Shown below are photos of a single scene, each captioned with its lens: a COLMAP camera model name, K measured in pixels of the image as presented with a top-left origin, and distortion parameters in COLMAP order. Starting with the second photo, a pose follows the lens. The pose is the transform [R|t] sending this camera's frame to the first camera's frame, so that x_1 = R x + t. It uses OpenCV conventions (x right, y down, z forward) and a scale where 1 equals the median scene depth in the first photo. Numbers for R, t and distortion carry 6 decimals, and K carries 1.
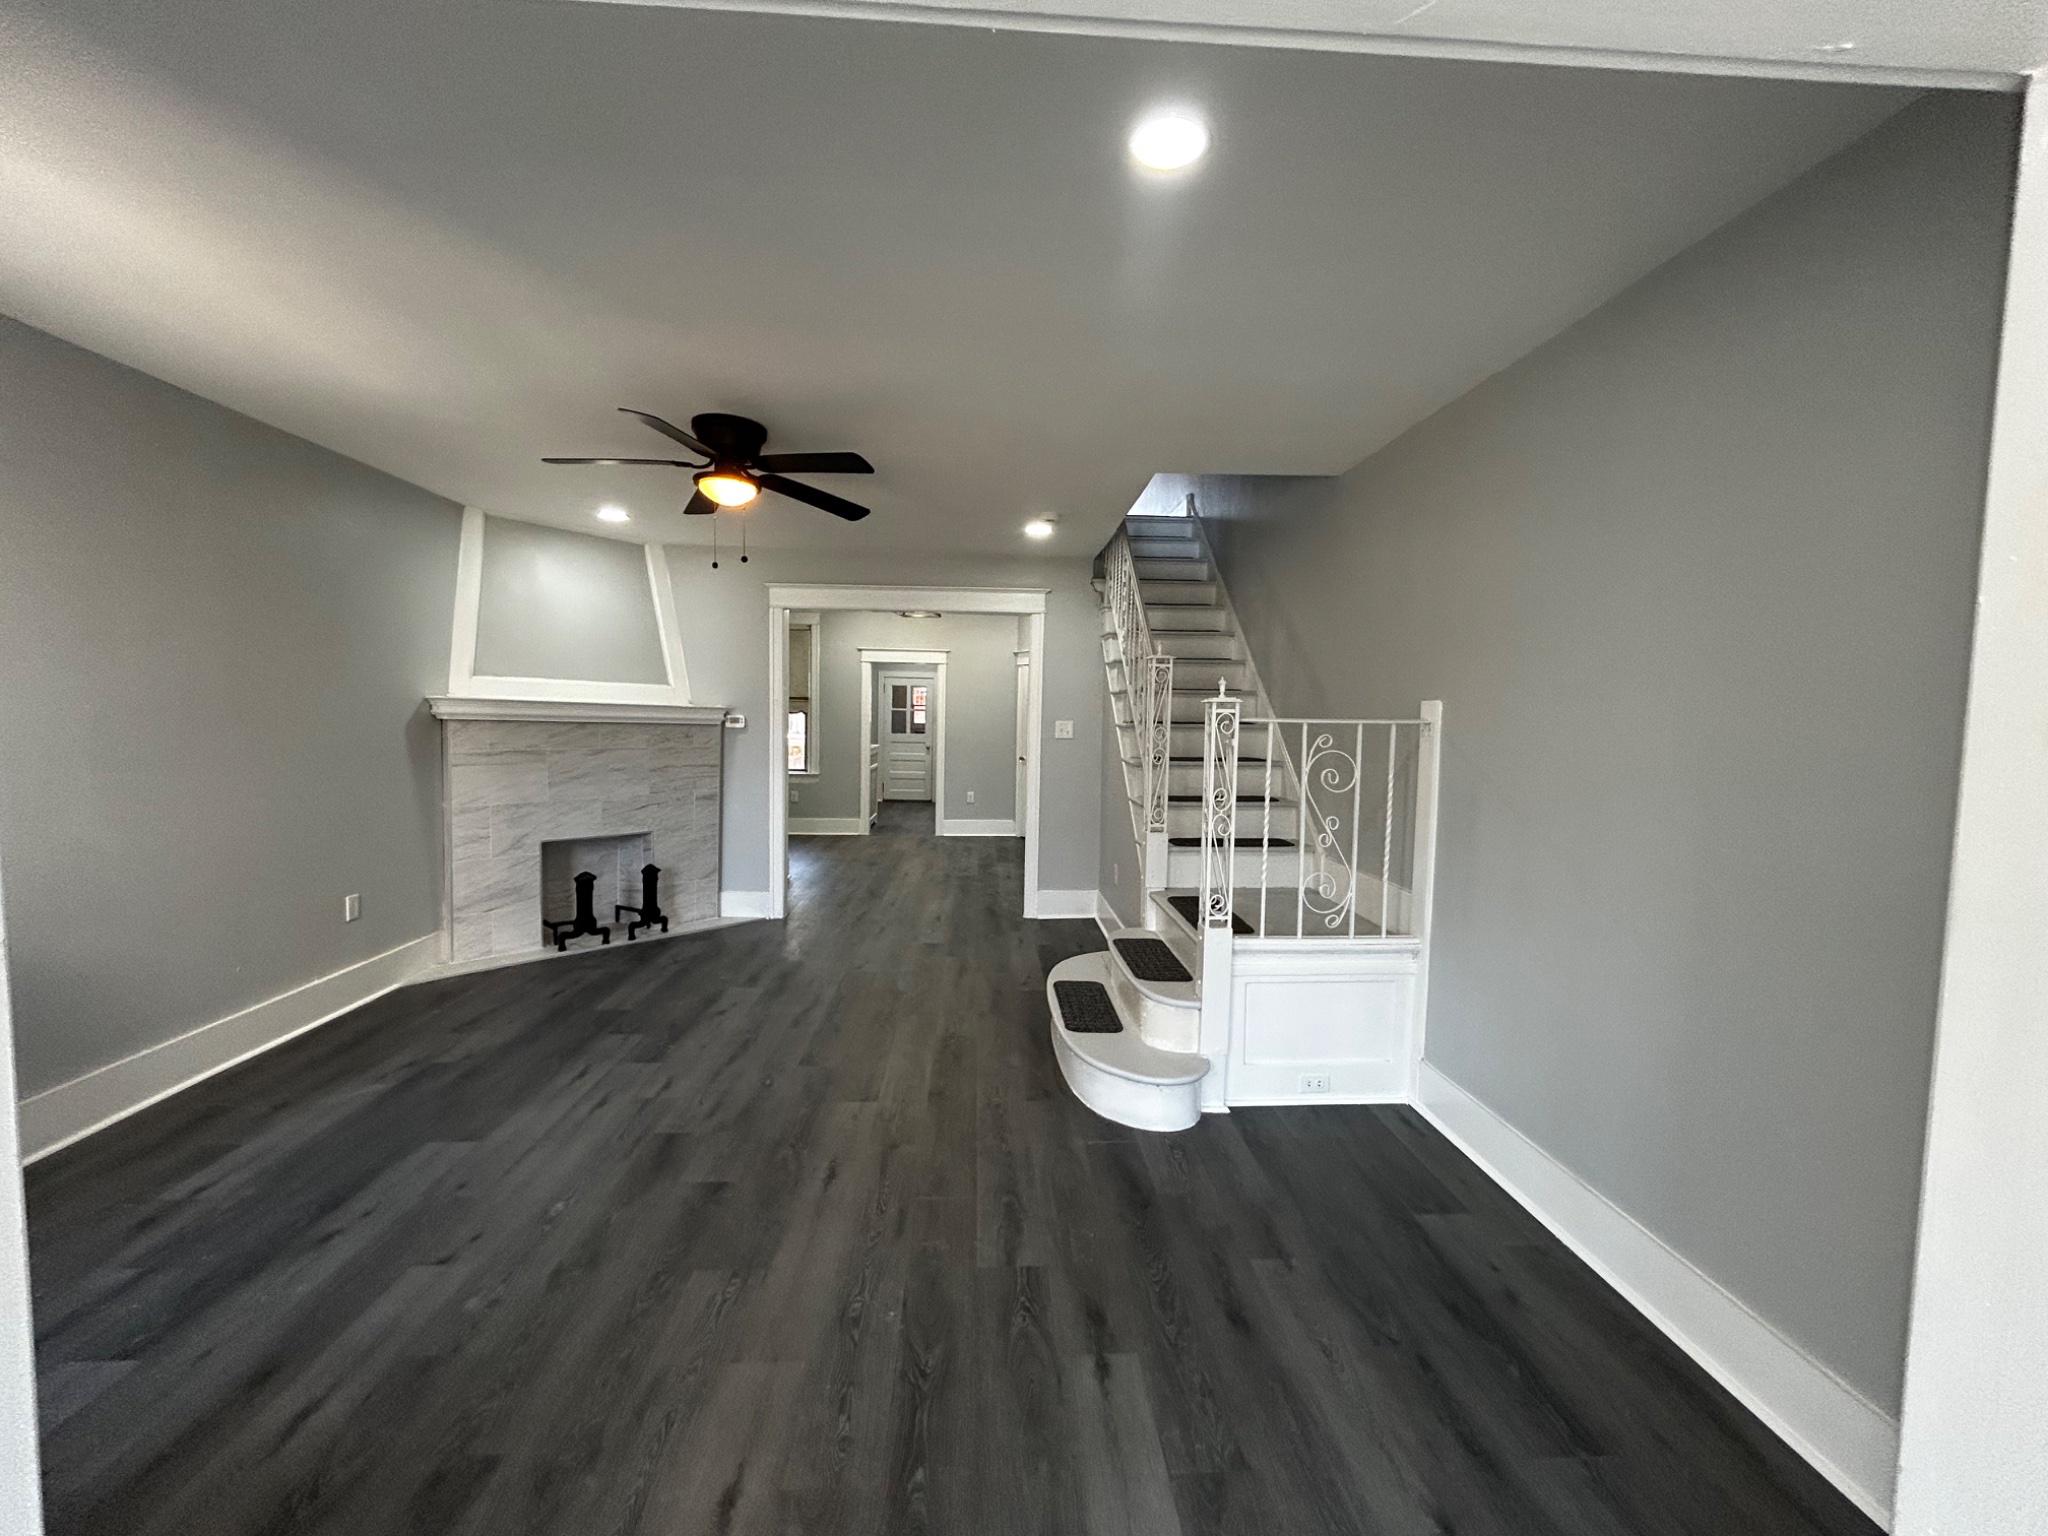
lens RADIAL K [[833.8, 0, 1031.7], [0, 833.8, 759.9], [0, 0, 1]] dist [-0.000529, -0.000061]
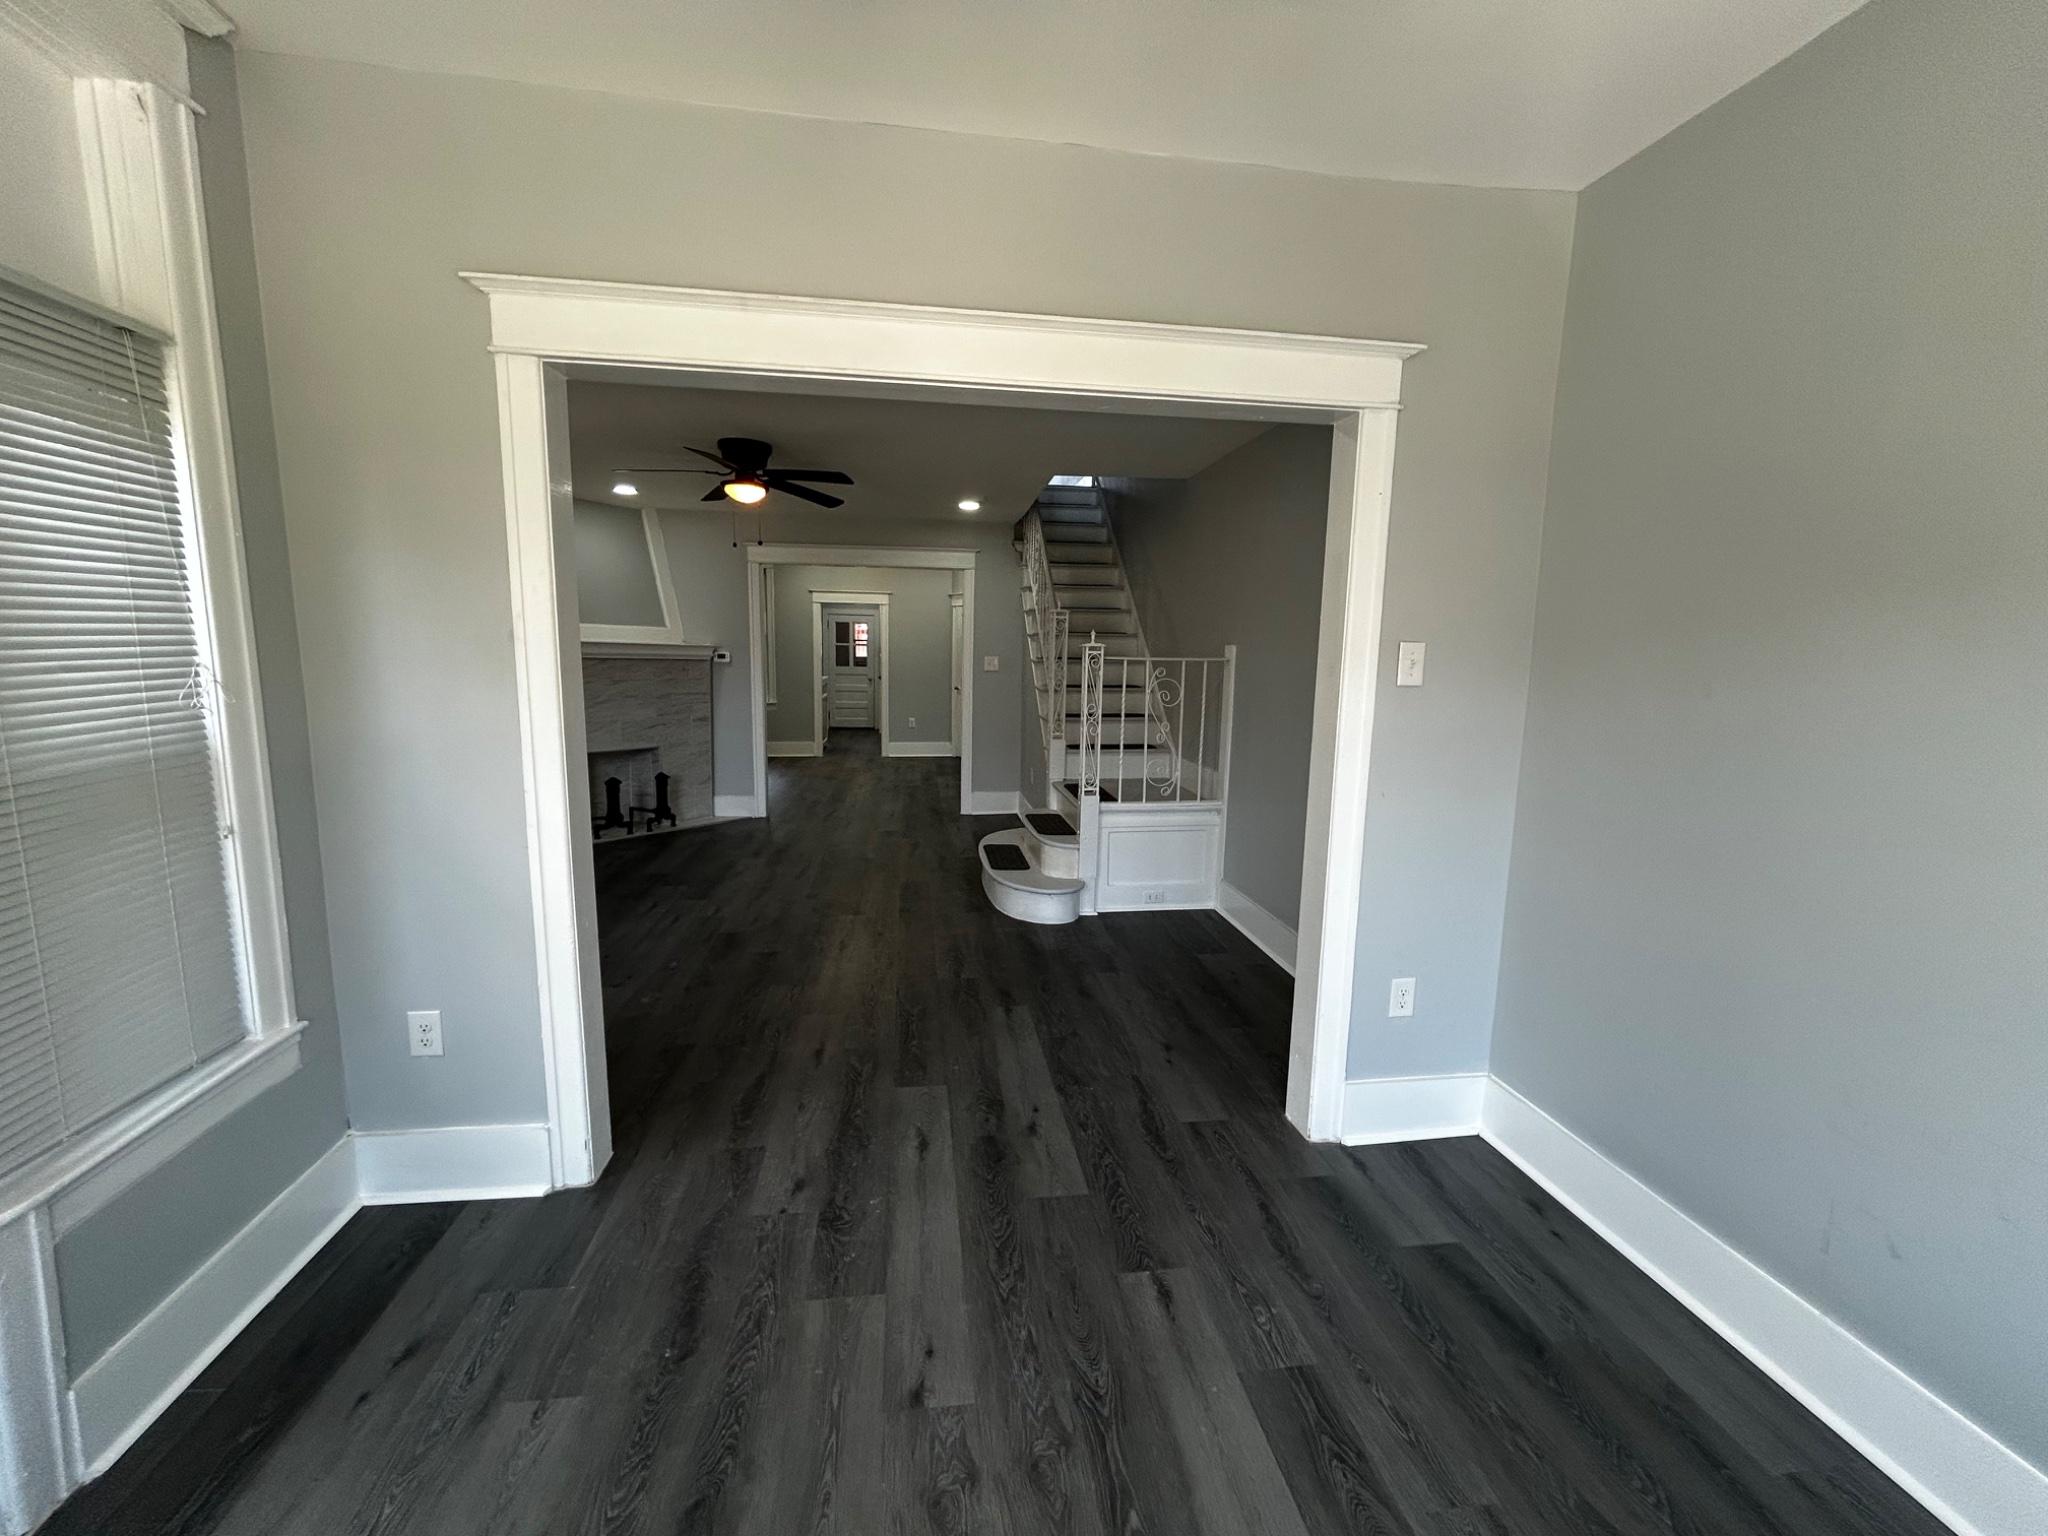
lens RADIAL K [[833.8, 0, 1031.7], [0, 833.8, 759.9], [0, 0, 1]] dist [-0.000529, -0.000061]
pose [[0.996826, -0.010119, 0.078960, -0.001456], [0.003714, 0.996720, 0.080845, 0.008636], [-0.079519, -0.080295, 0.993594, -0.334410]]
